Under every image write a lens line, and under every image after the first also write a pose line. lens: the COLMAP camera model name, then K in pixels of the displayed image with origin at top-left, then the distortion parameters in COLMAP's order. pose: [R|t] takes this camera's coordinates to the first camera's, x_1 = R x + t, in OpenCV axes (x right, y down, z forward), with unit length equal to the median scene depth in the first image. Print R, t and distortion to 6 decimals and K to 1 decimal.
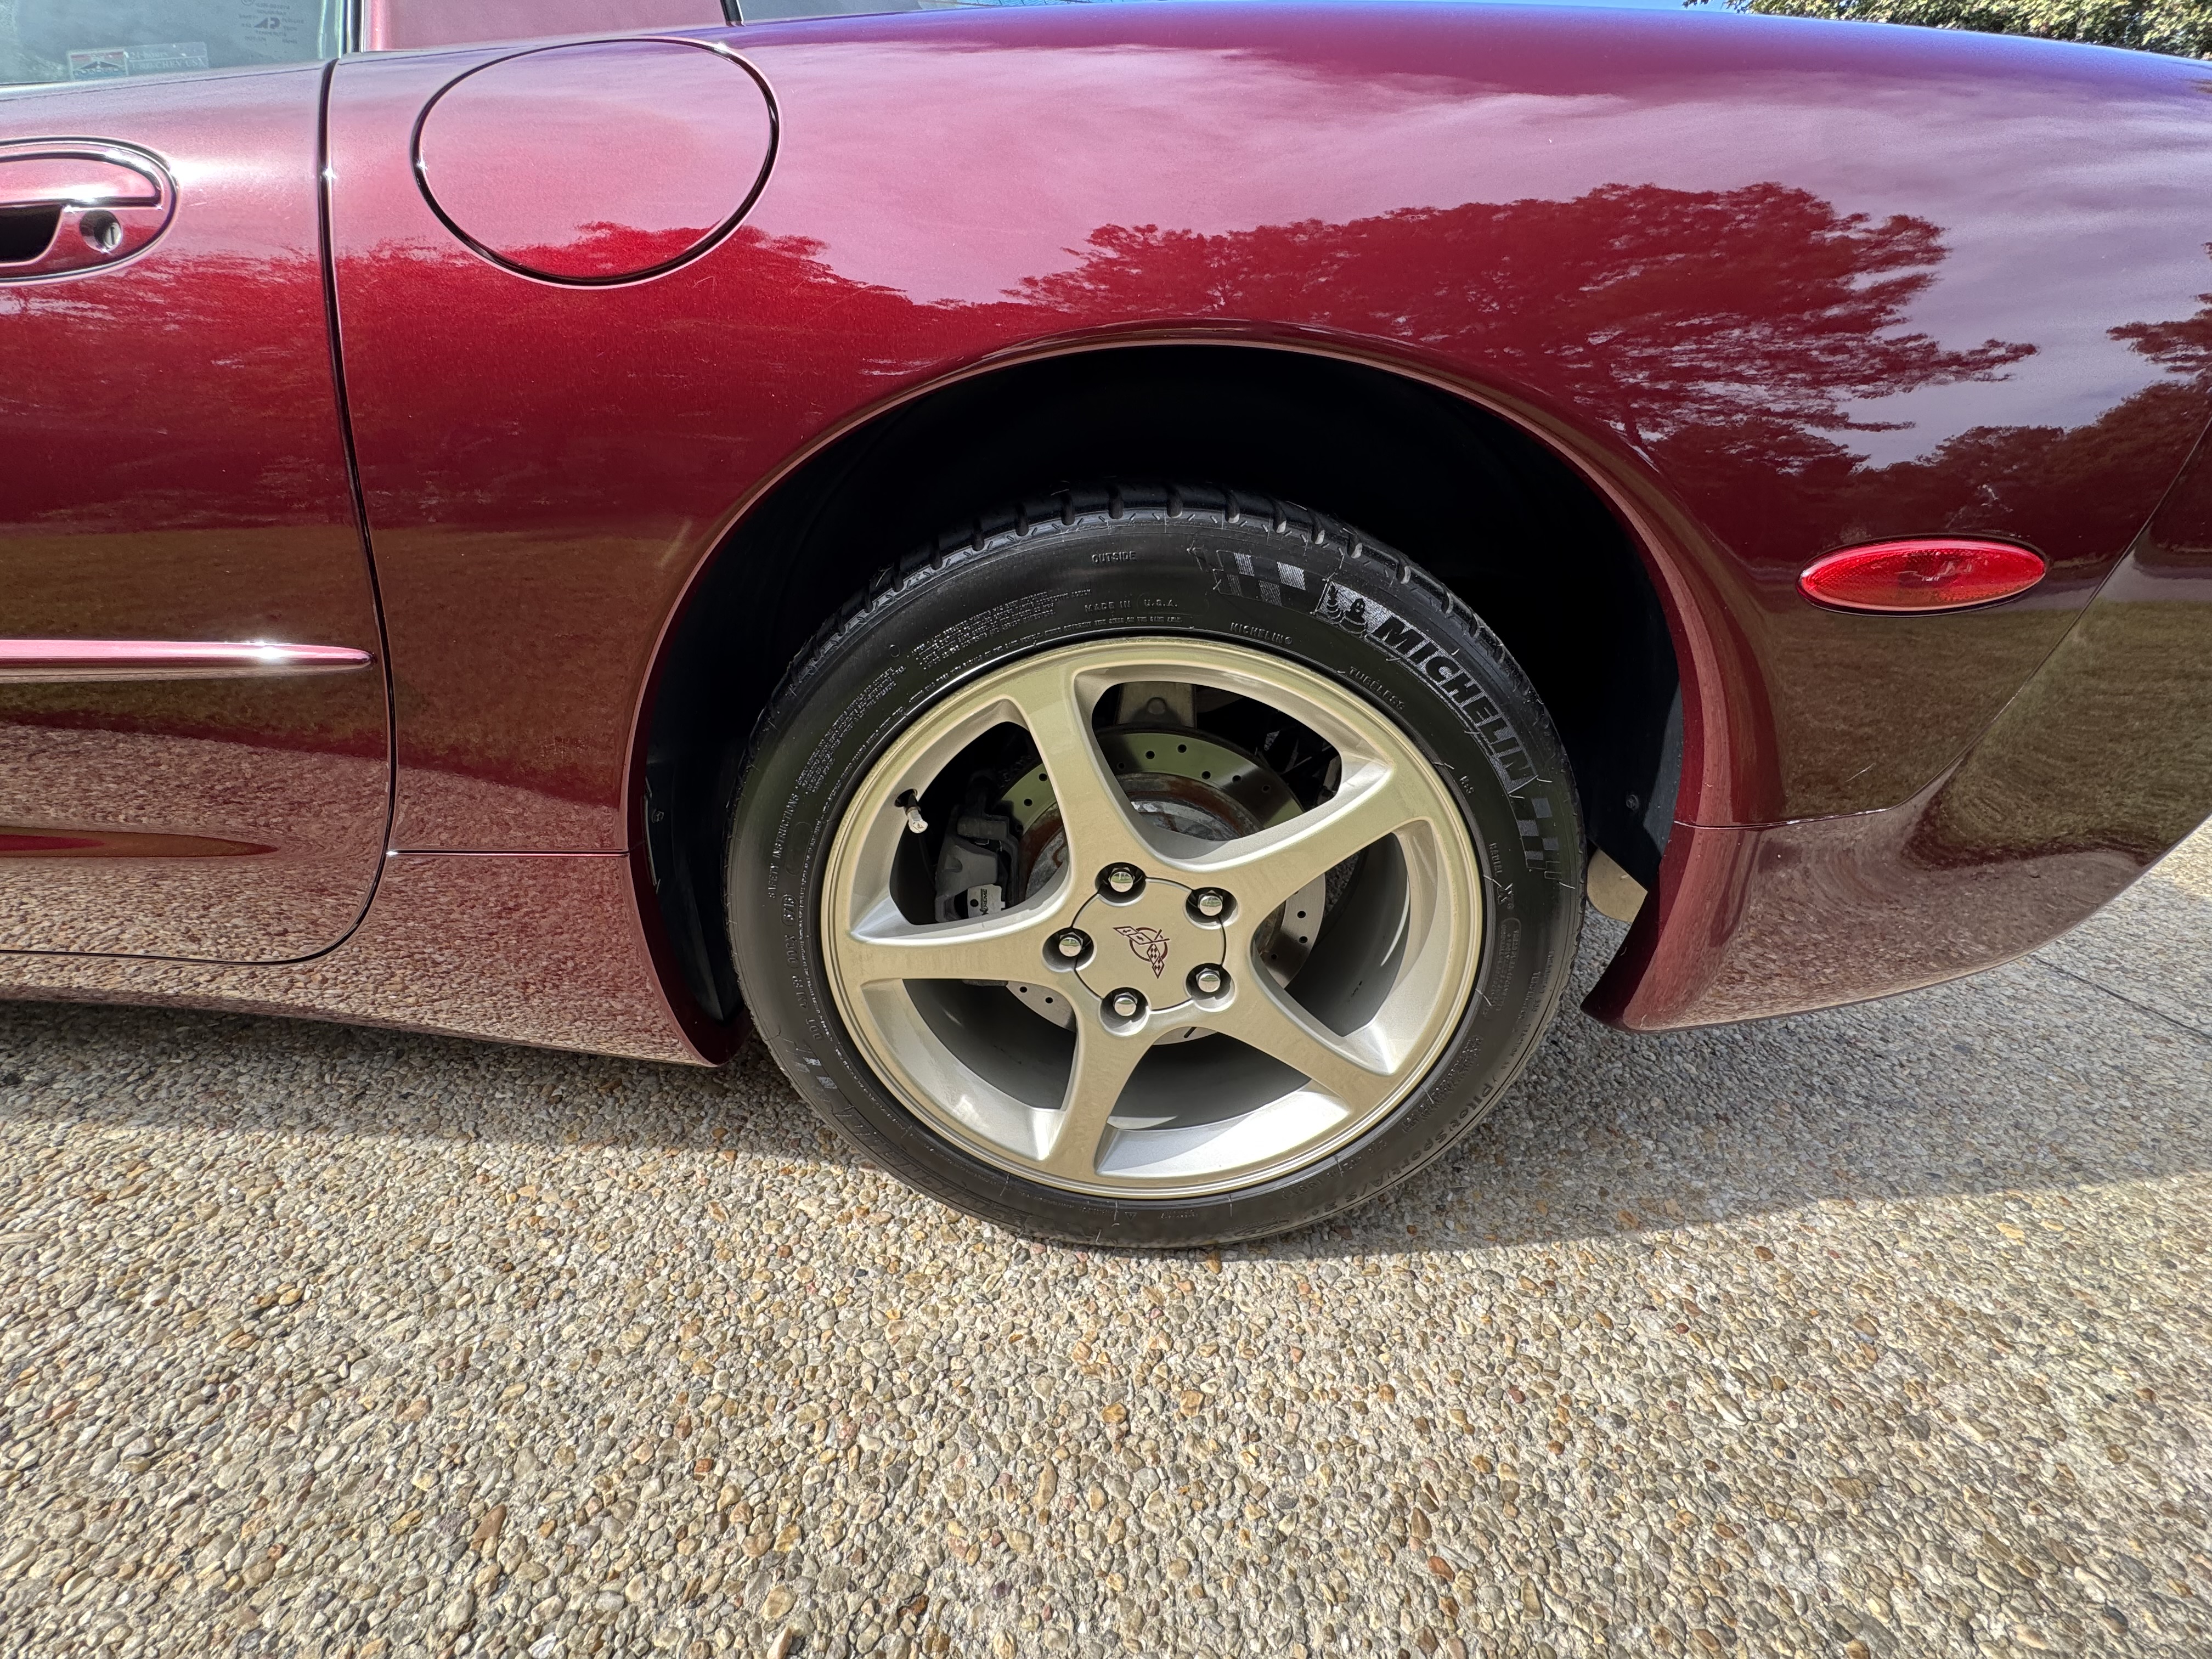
lens RADIAL K [[892.0, 0, 1106.0], [0, 892.0, 829.5], [0, 0, 1]] dist [-0.014476, 0.004187]
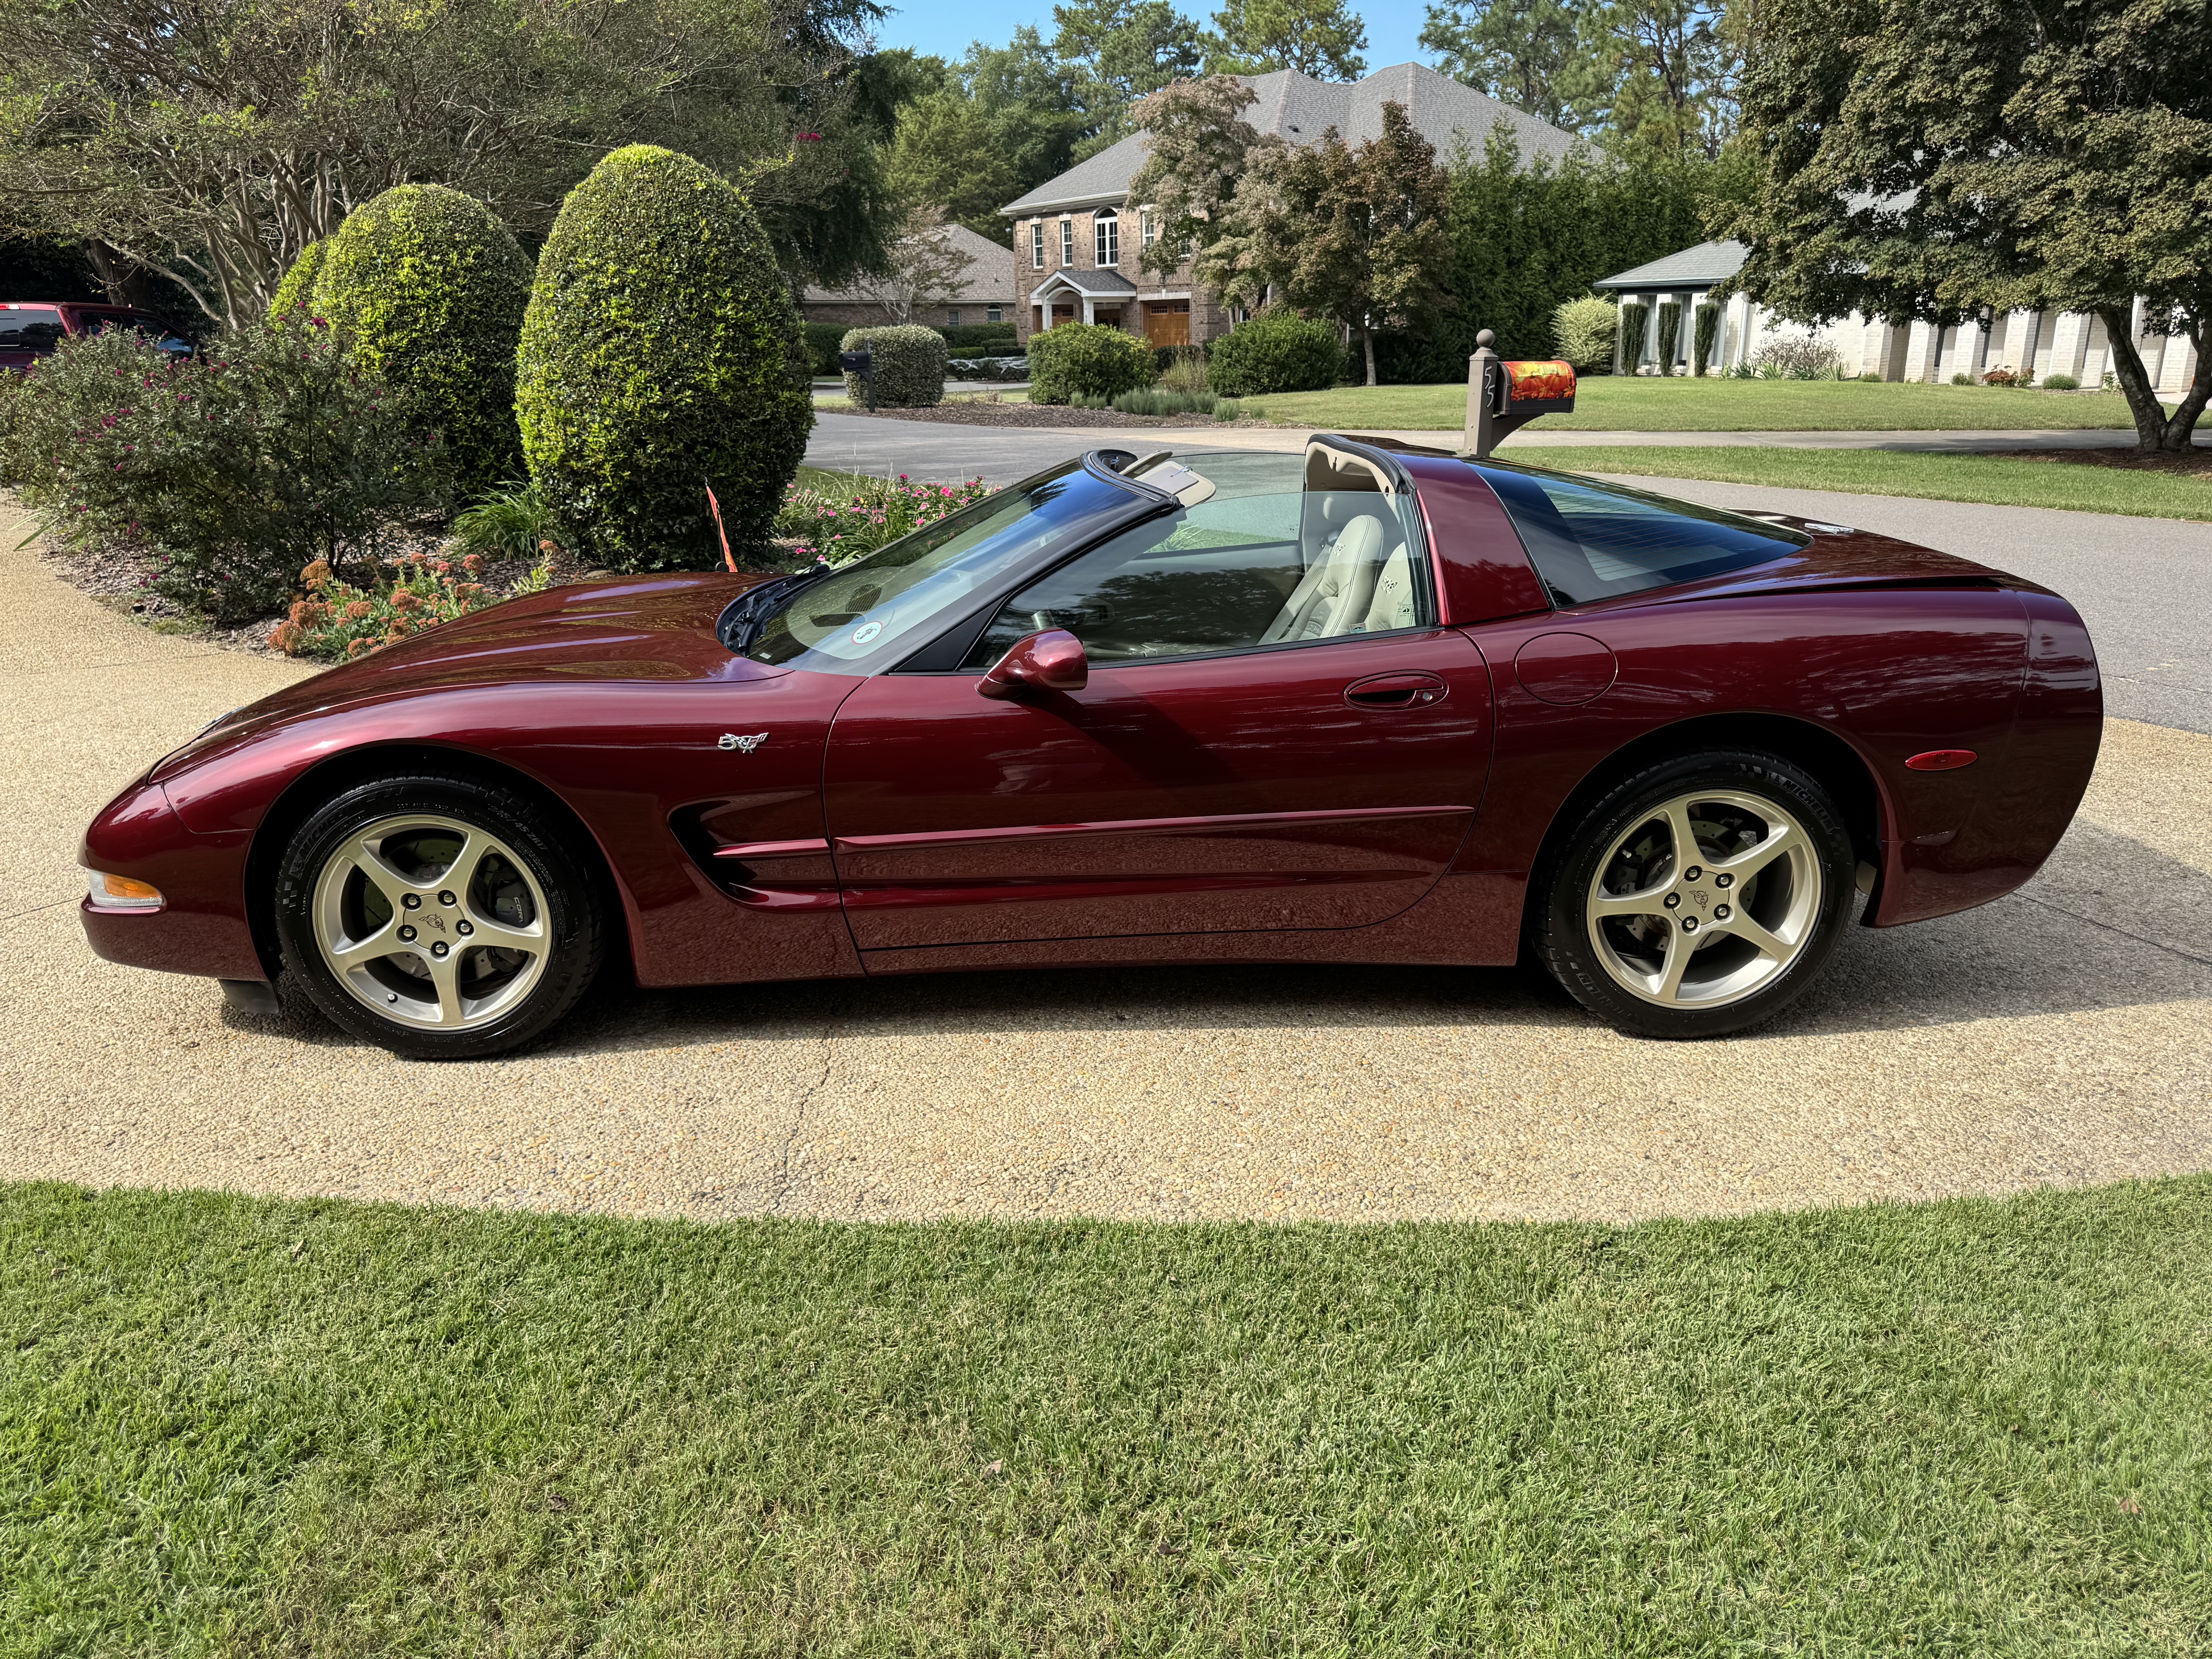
lens RADIAL K [[1555.7, 0, 1106.0], [0, 1555.7, 829.5], [0, 0, 1]] dist [0.034375, -0.049085]
pose [[0.996684, -0.051786, 0.062767, -2.007830], [0.059437, 0.990132, -0.126907, 0.411553], [-0.055576, 0.130217, 0.989927, -3.566388]]
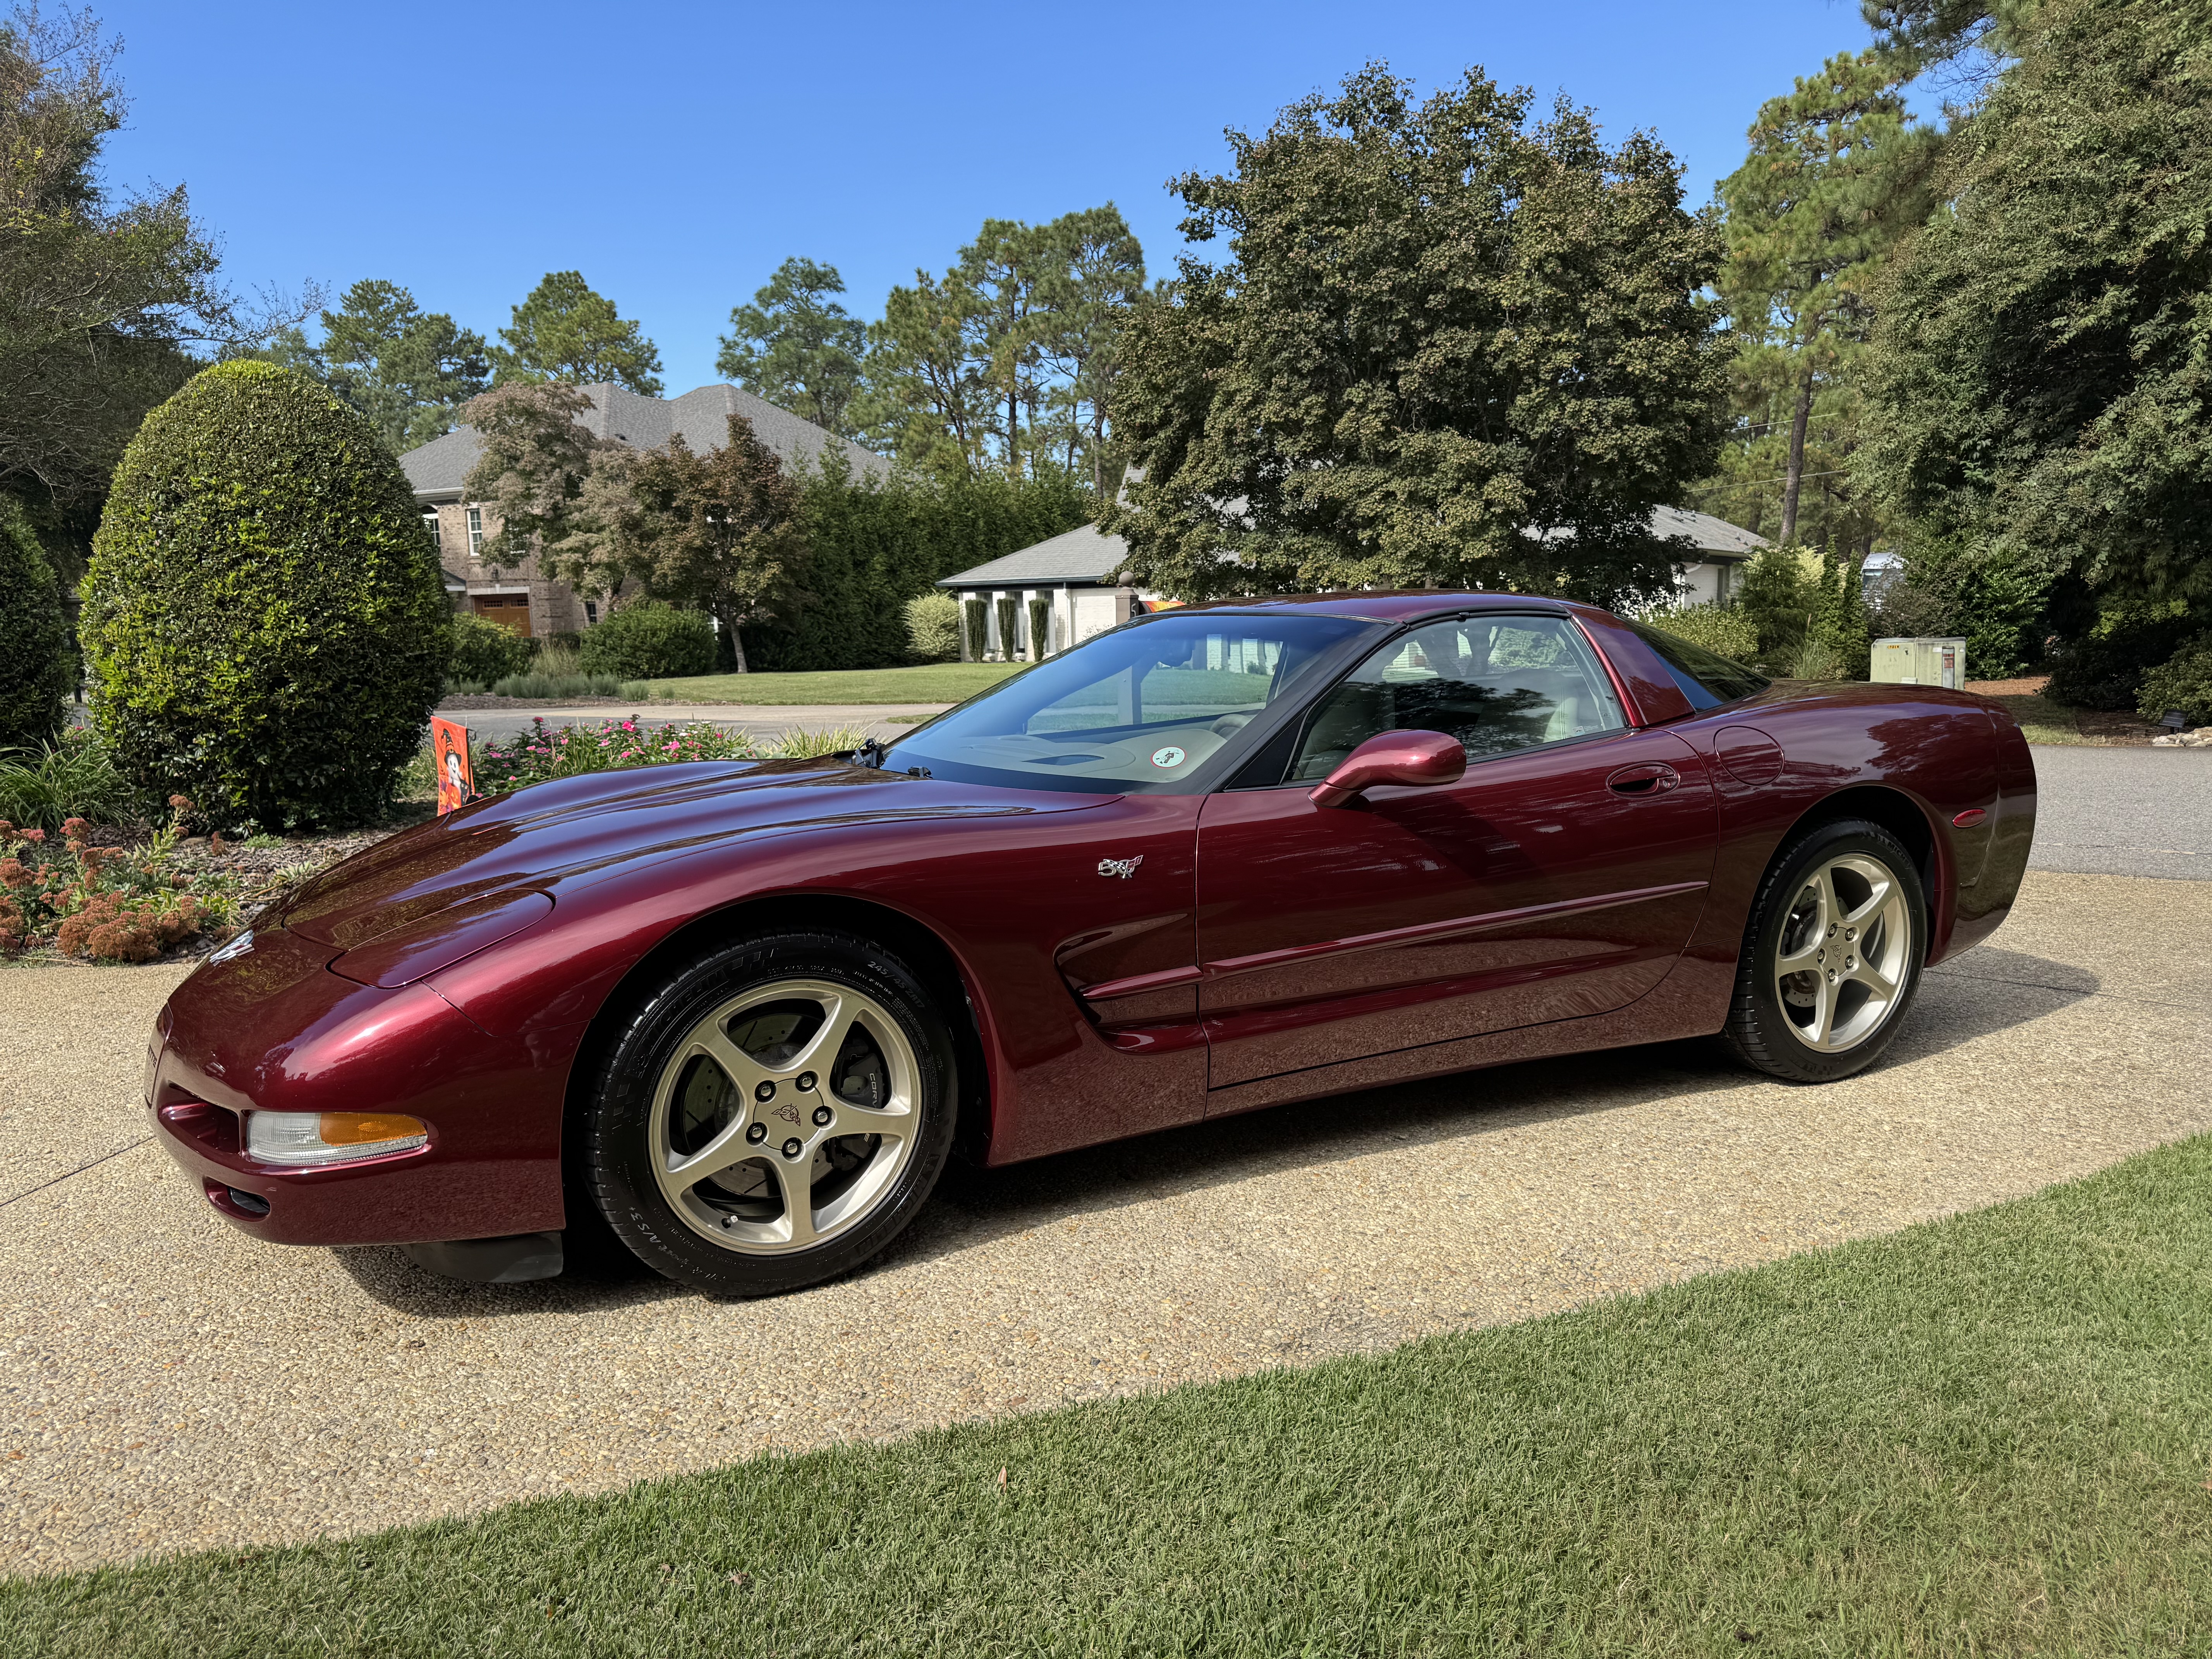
lens RADIAL K [[1531.8, 0, 1106.0], [0, 1531.8, 829.5], [0, 0, 1]] dist [0.133722, -0.242549]
pose [[0.873149, -0.101036, 0.476868, -4.671001], [0.239883, 0.940689, -0.239919, 0.417439], [-0.424344, 0.323877, 0.845598, -2.636320]]
